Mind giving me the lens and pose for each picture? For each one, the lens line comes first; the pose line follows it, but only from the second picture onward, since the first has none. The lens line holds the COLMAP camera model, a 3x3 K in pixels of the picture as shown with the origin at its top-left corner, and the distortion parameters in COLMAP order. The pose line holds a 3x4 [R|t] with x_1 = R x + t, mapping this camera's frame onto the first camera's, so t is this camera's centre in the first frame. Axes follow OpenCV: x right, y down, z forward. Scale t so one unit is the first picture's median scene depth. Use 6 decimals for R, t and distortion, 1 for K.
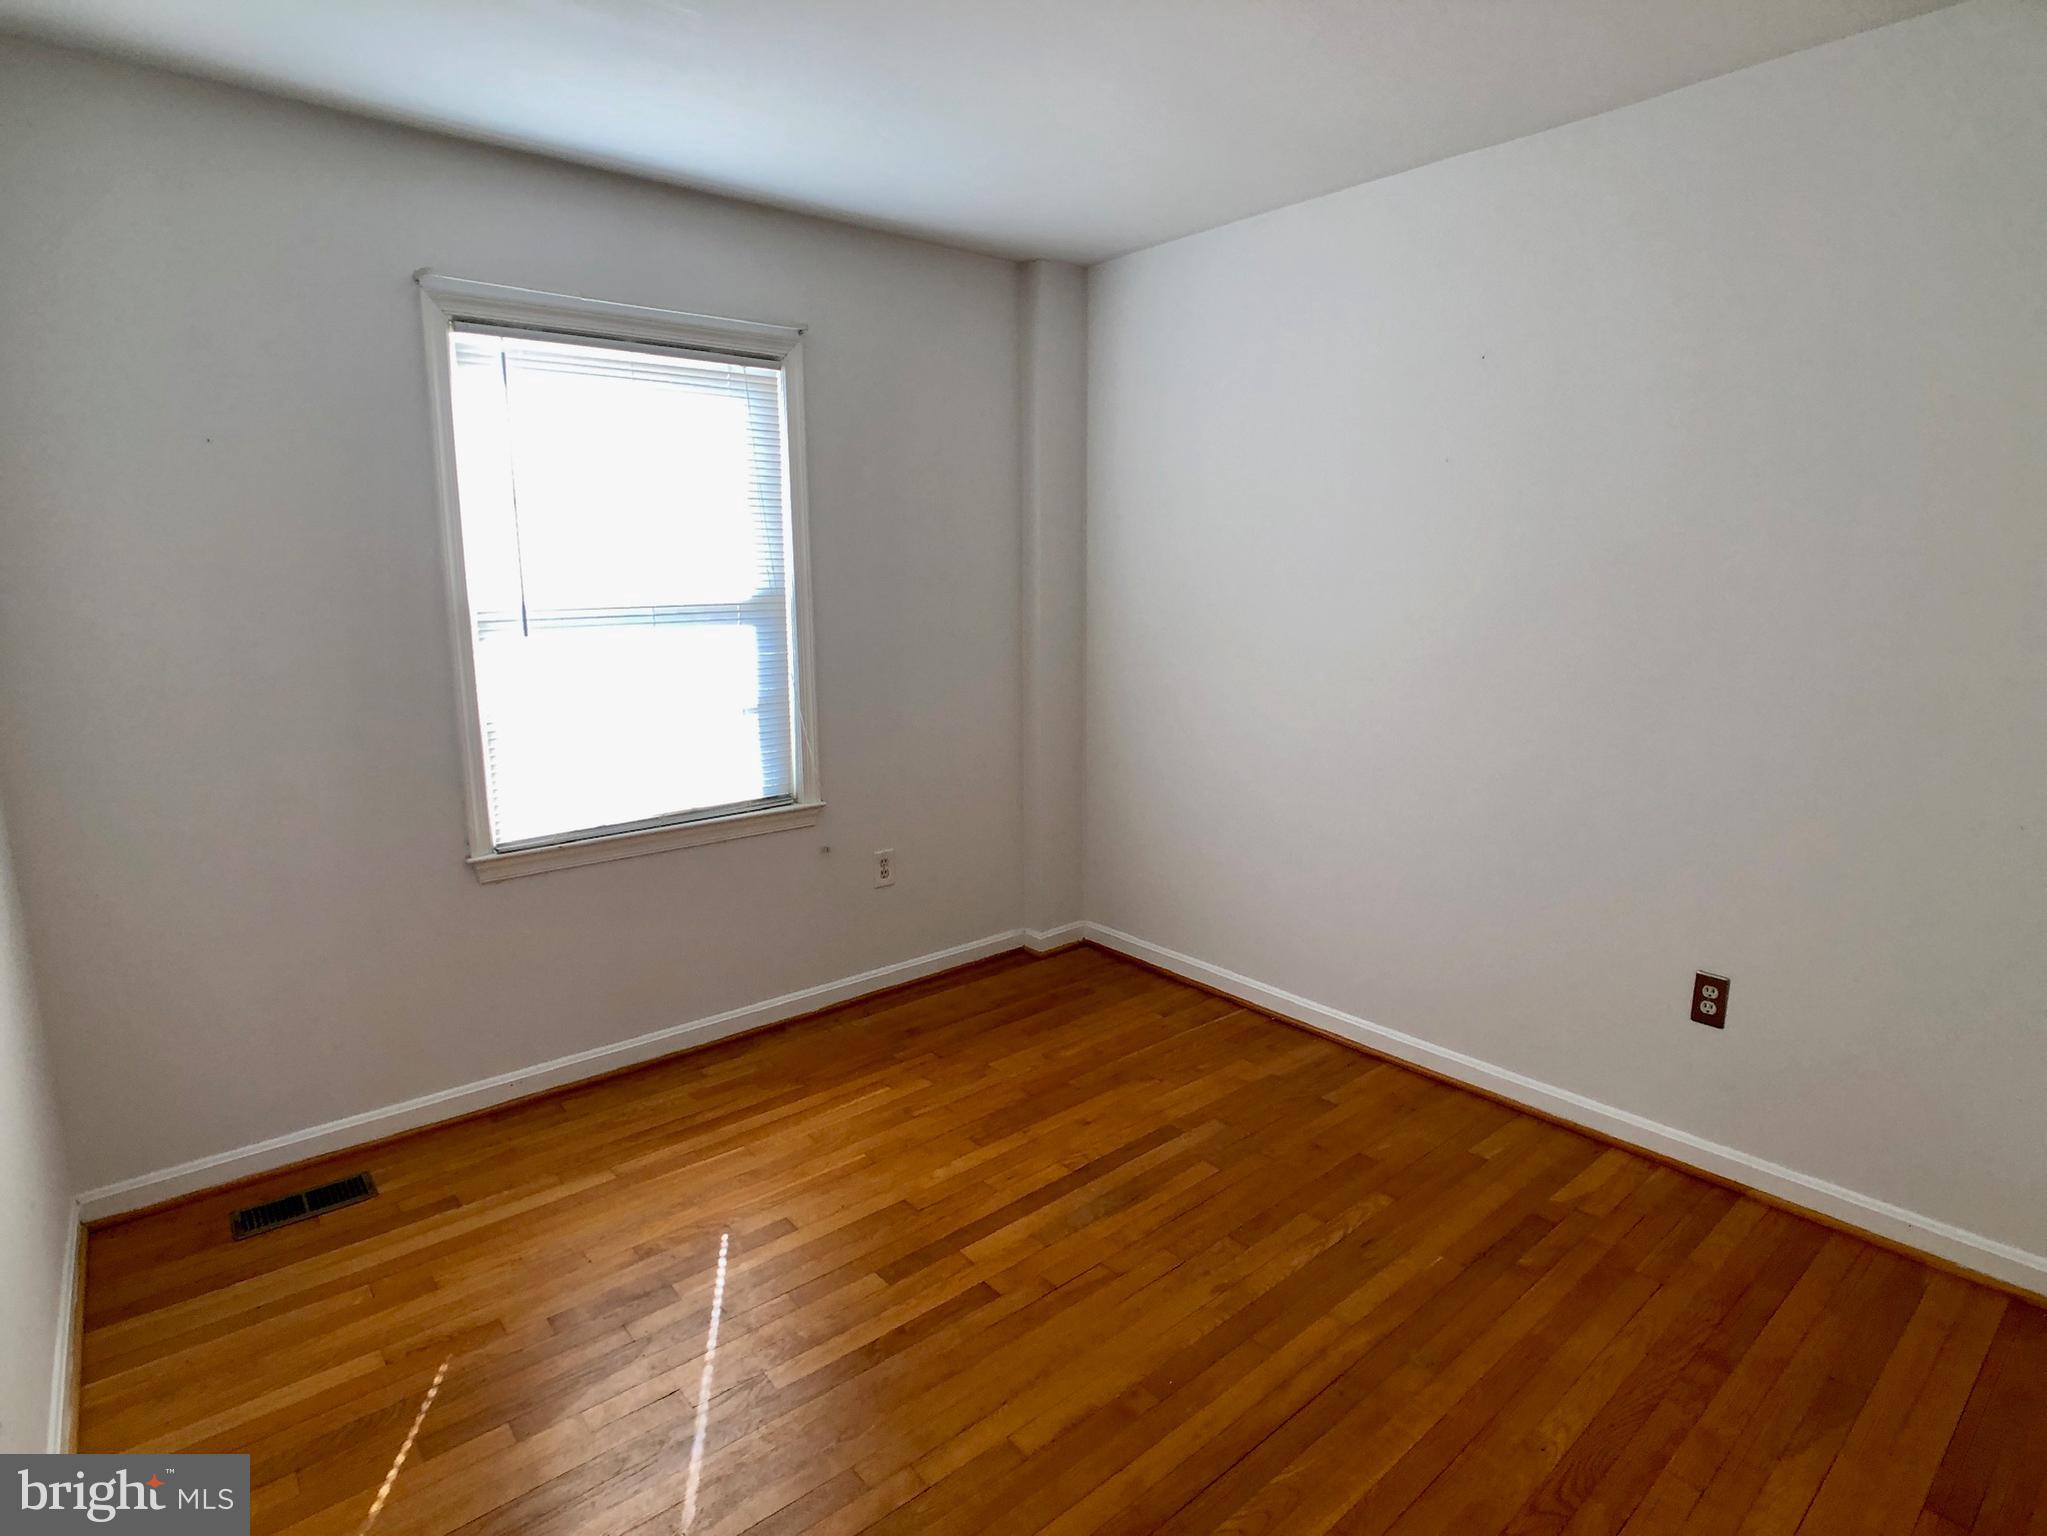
lens RADIAL K [[1080.3, 0, 1023.2], [0, 1080.3, 768.1], [0, 0, 1]] dist [-0.017843, -0.000630]
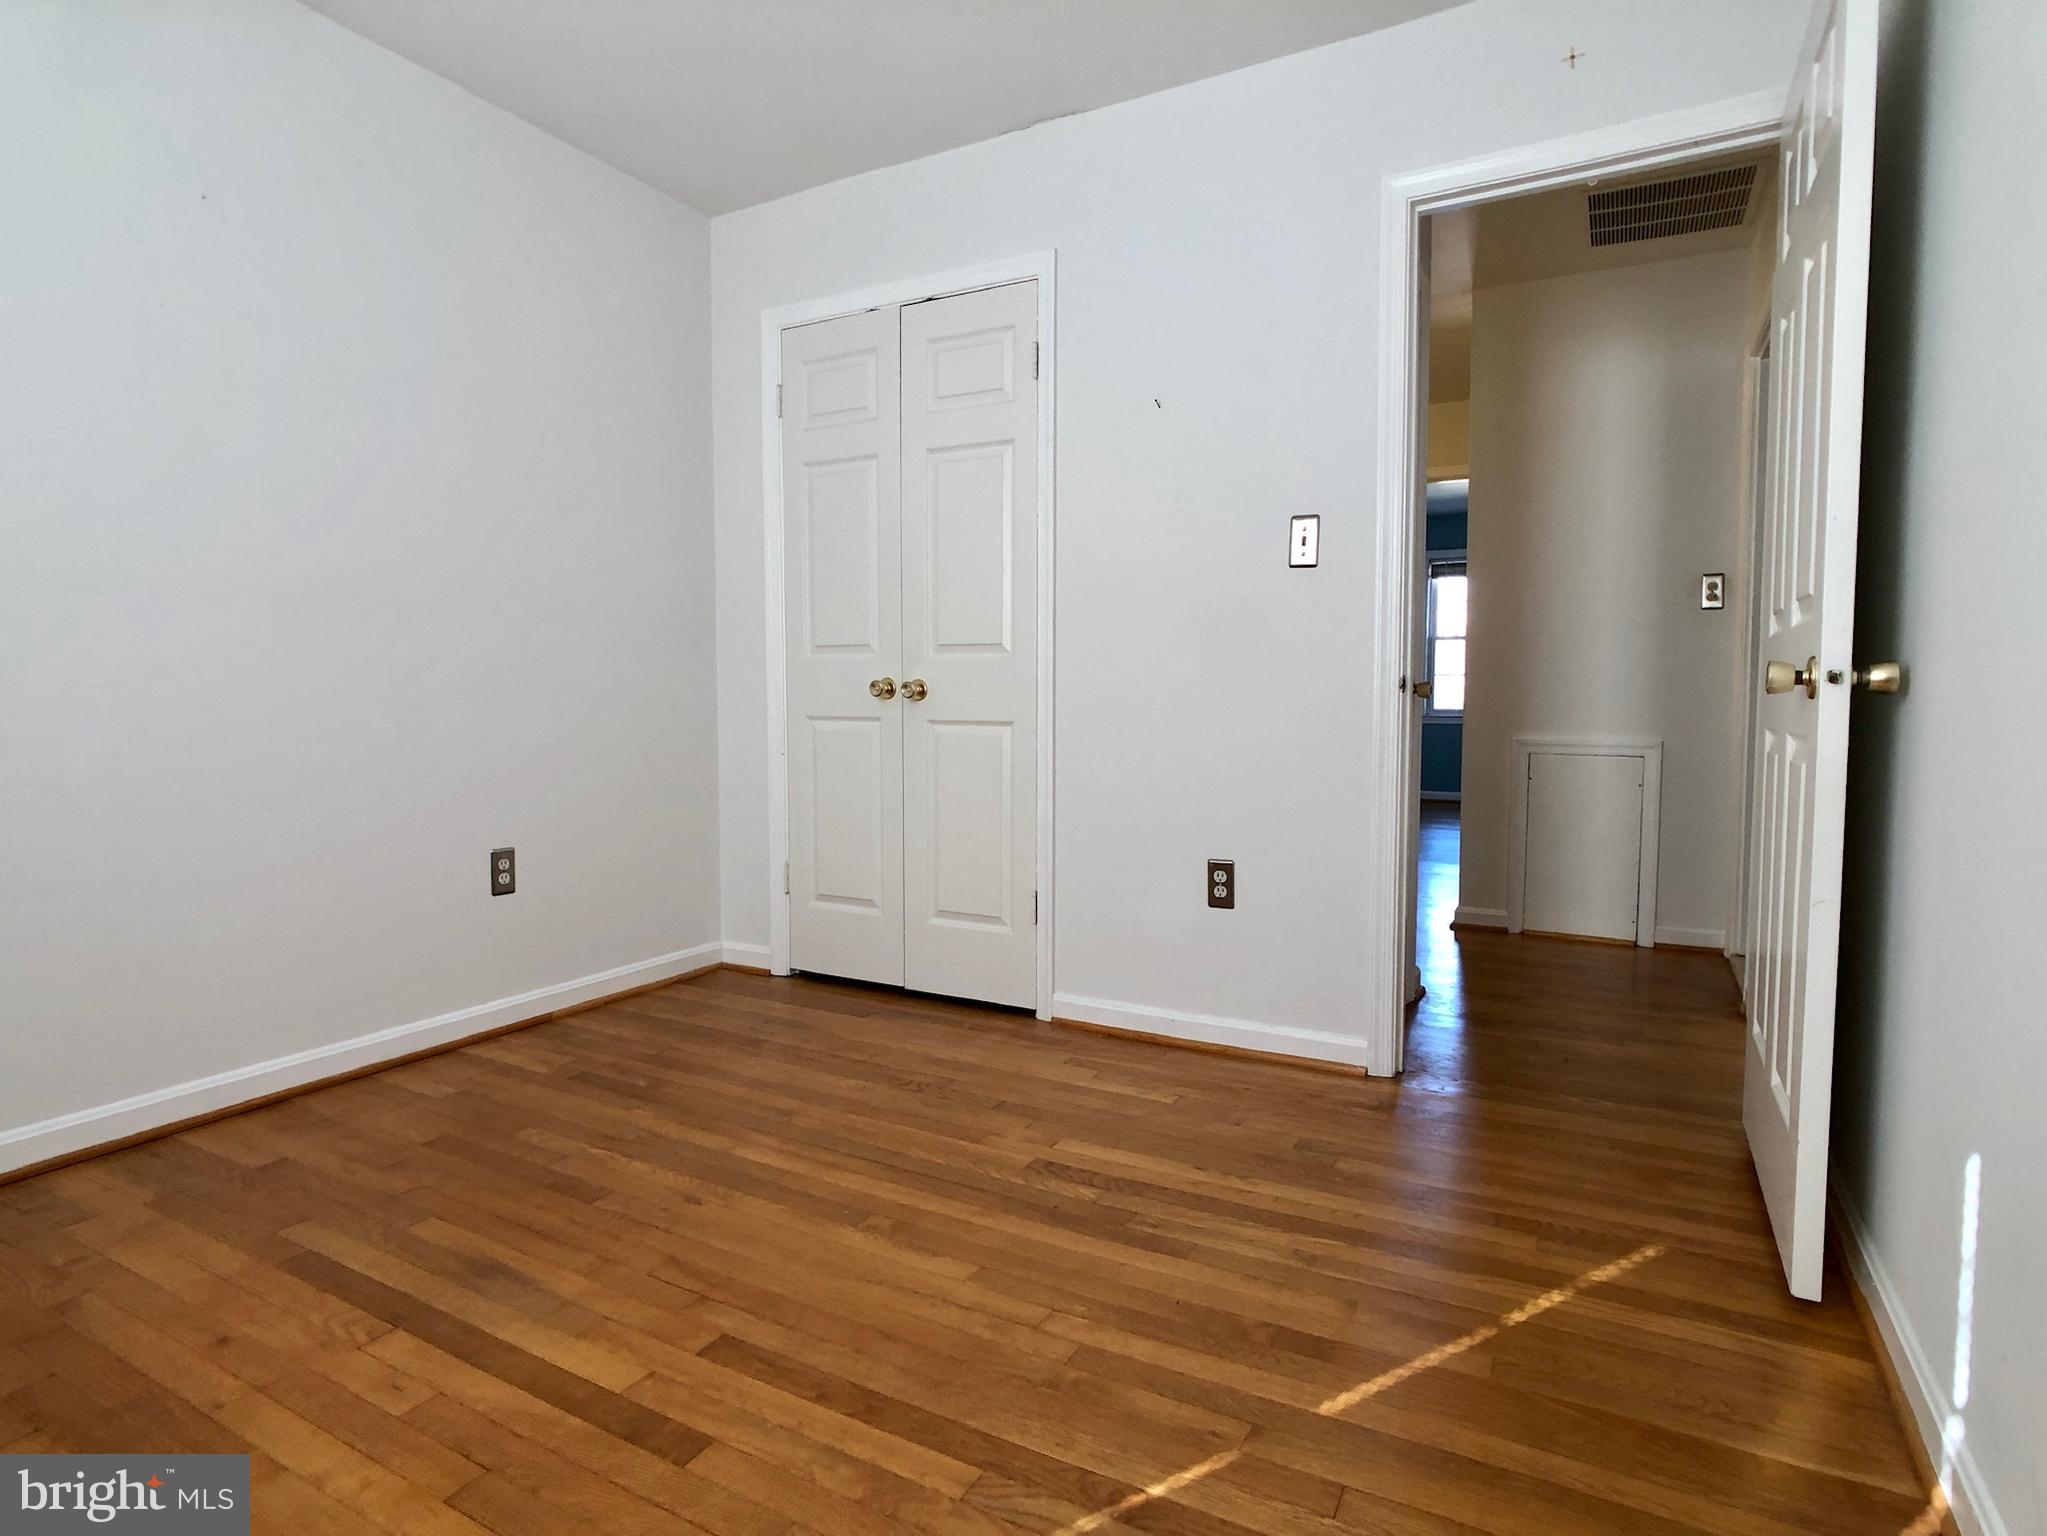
lens RADIAL K [[1080.3, 0, 1023.2], [0, 1080.3, 768.1], [0, 0, 1]] dist [-0.017843, -0.000630]
pose [[-0.358647, -0.052282, 0.932008, -0.677900], [0.172071, 0.977618, 0.121056, 0.065620], [-0.917477, 0.203787, -0.341624, 0.909505]]
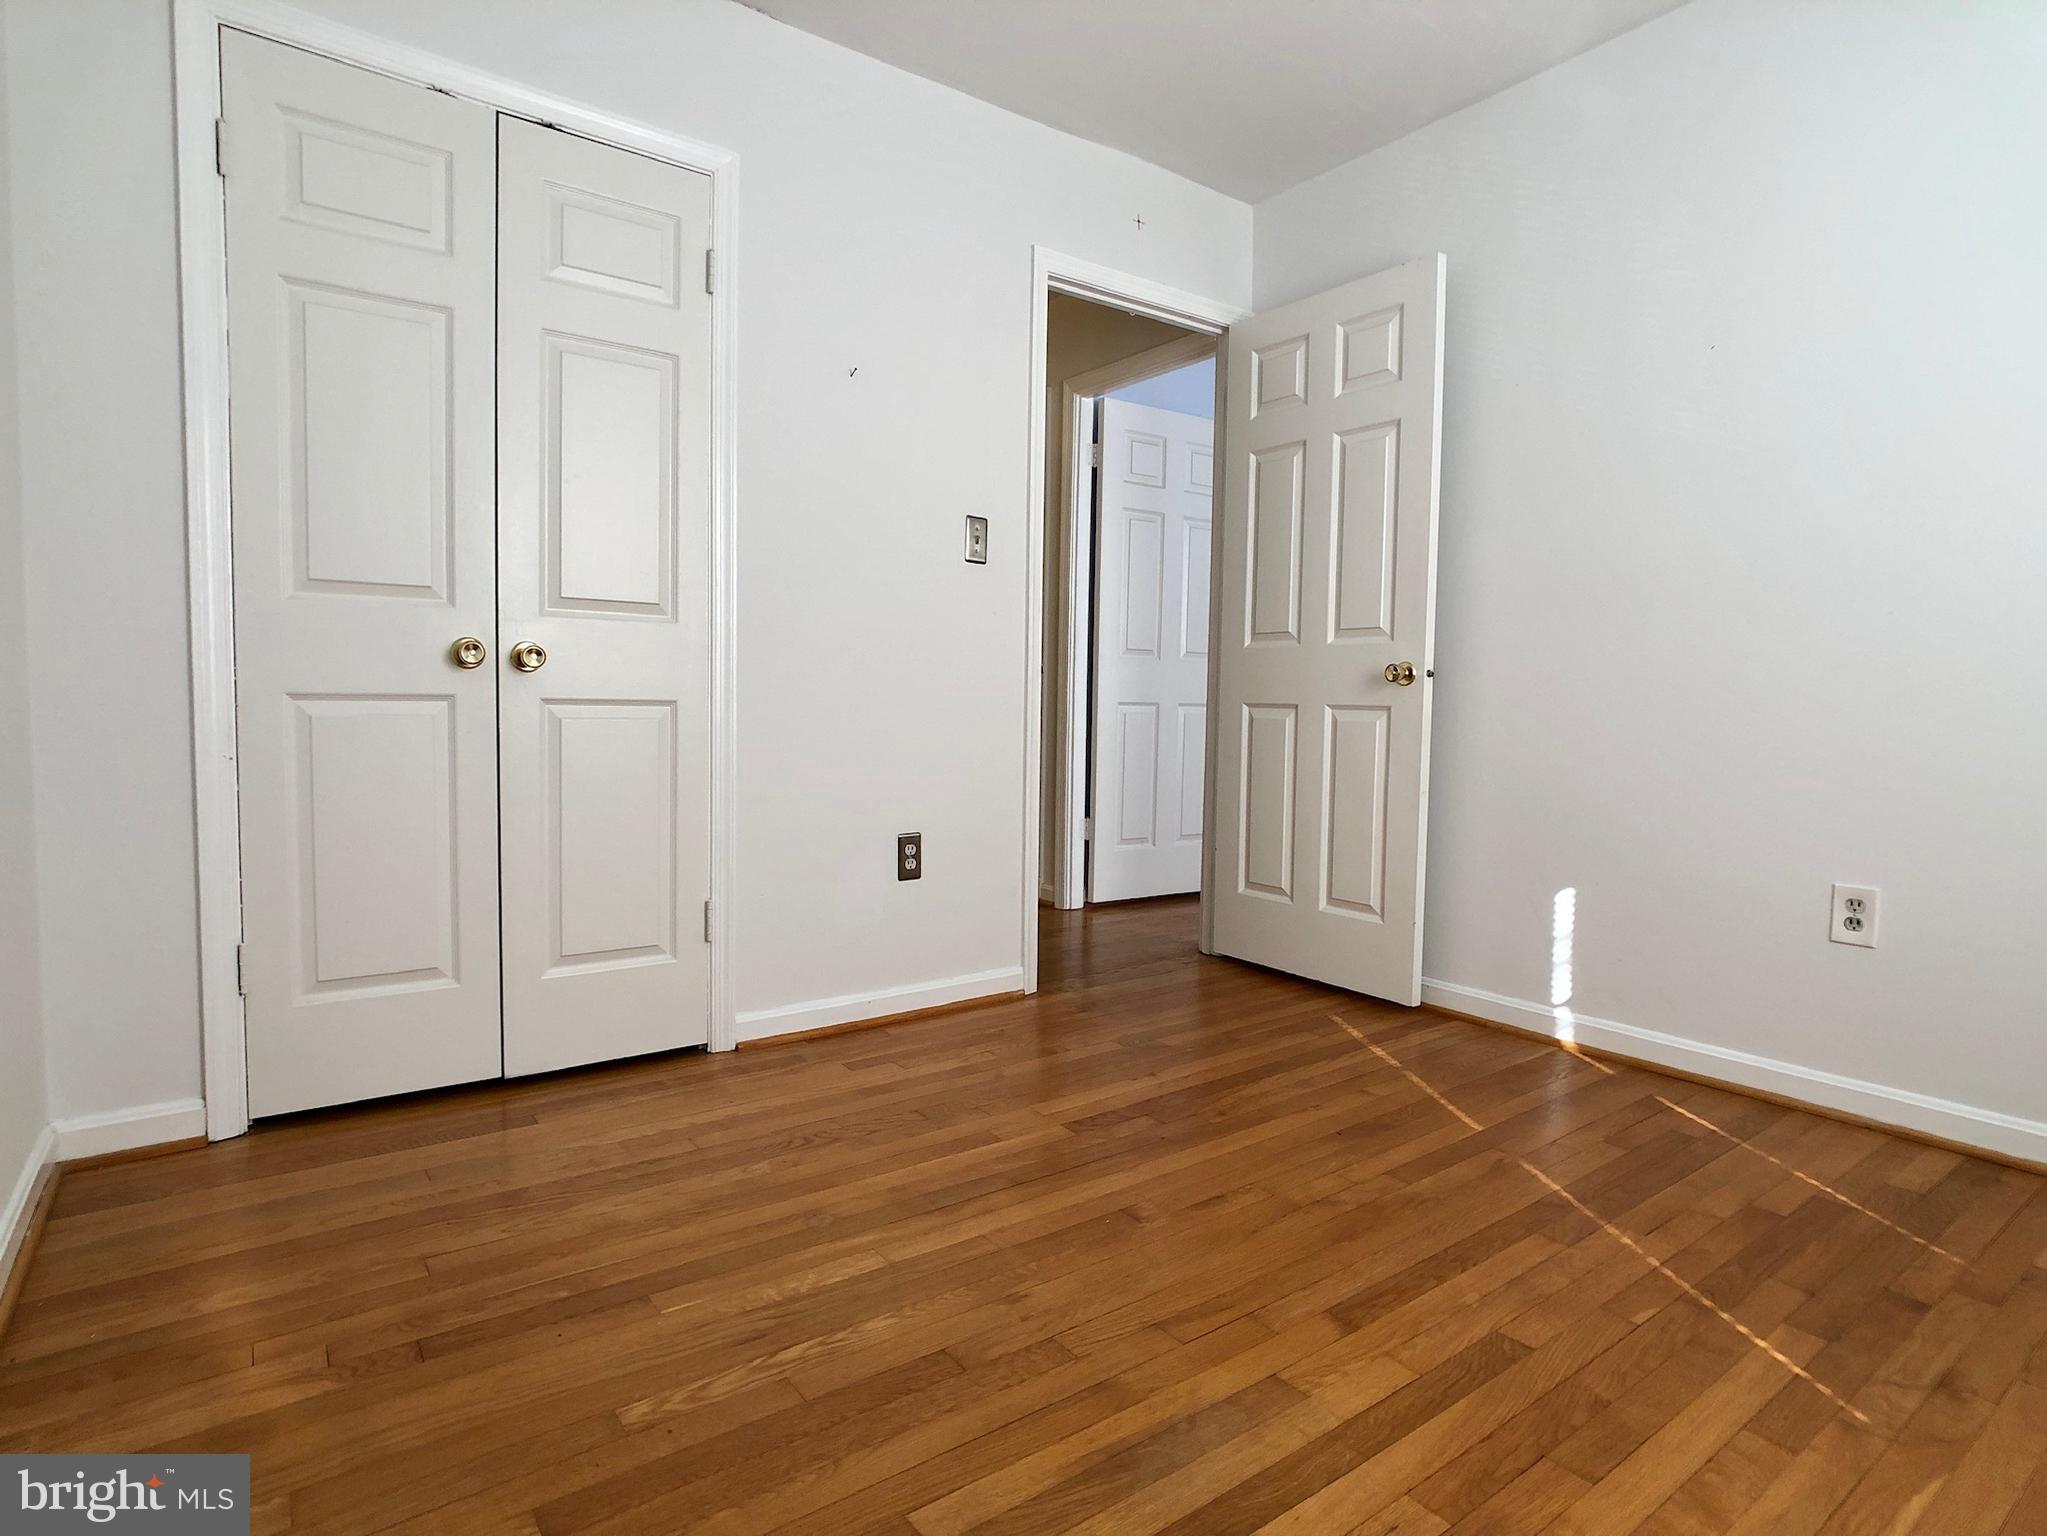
lens RADIAL K [[1094.2, 0, 1028.4], [0, 1094.2, 758.5], [0, 0, 1]] dist [-0.015811, -0.000560]
pose [[-0.997688, -0.008882, 0.067373, 0.119734], [0.007467, 0.971091, 0.238592, -0.032474], [-0.067545, 0.238544, -0.968780, 1.496086]]
